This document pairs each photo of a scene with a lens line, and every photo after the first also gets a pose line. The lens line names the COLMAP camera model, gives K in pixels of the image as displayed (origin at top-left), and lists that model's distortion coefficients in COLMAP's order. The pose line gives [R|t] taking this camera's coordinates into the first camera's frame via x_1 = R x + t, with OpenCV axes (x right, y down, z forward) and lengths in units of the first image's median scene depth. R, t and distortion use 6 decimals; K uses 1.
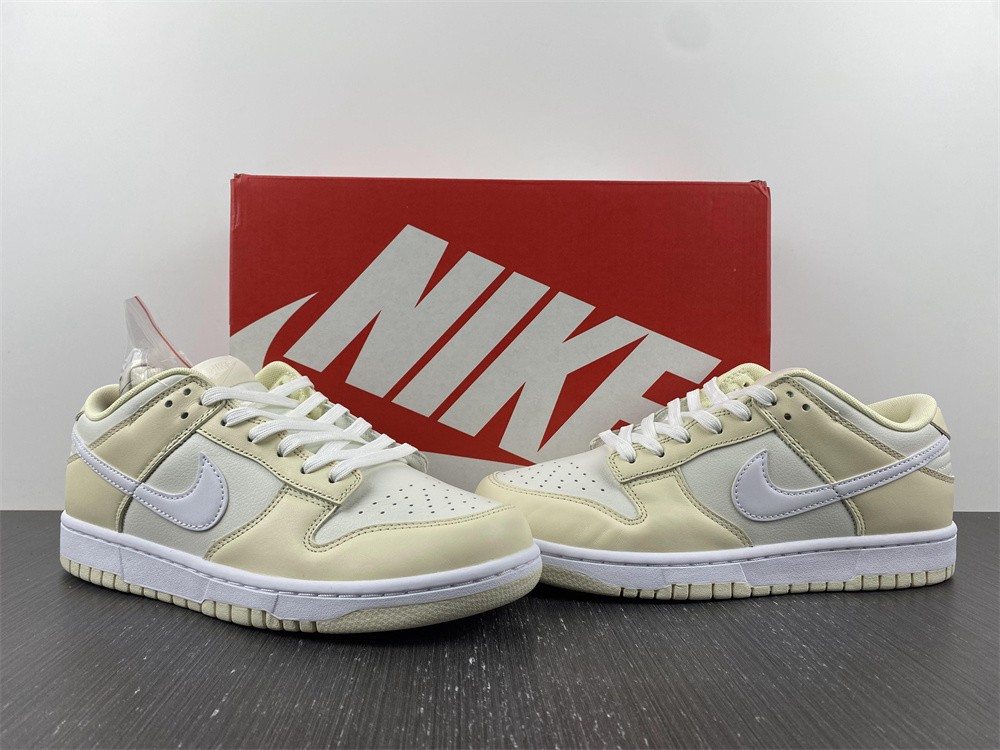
lens RADIAL K [[780.1, 0, 497.4], [0, 780.1, 433.0], [0, 0, 1]] dist [-0.019488, -0.004215]
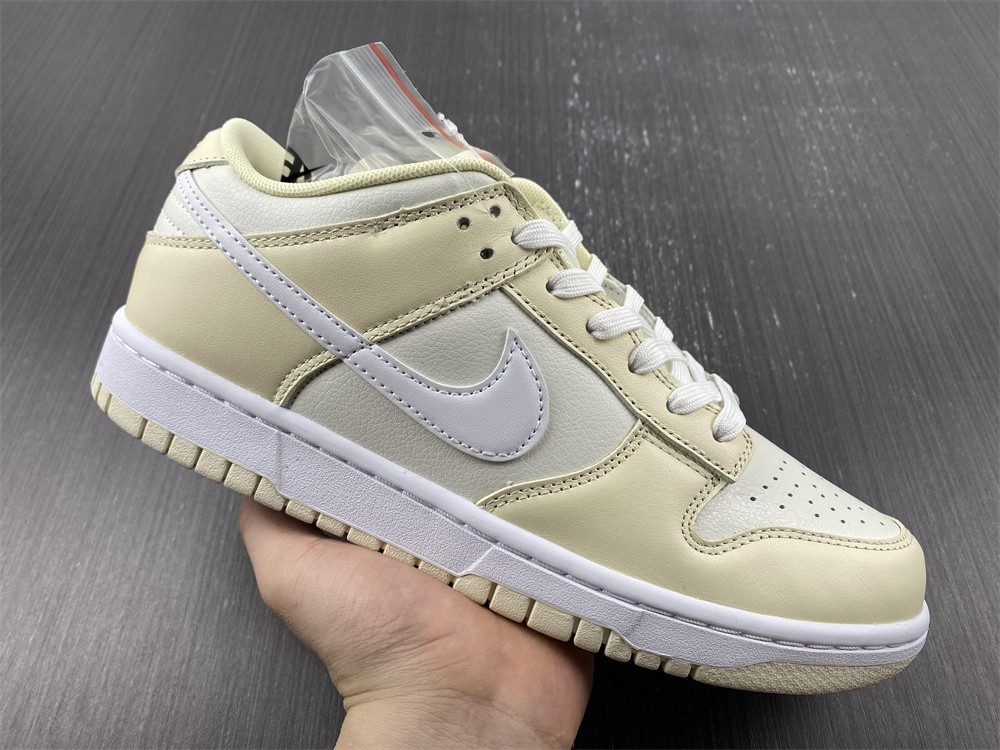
lens RADIAL K [[780.1, 0, 497.4], [0, 780.1, 433.0], [0, 0, 1]] dist [-0.019488, -0.004215]
pose [[0.913739, 0.223827, 0.339091, -0.562014], [-0.292056, 0.942029, 0.165181, 0.005102], [-0.282462, -0.249966, 0.926138, 0.439218]]
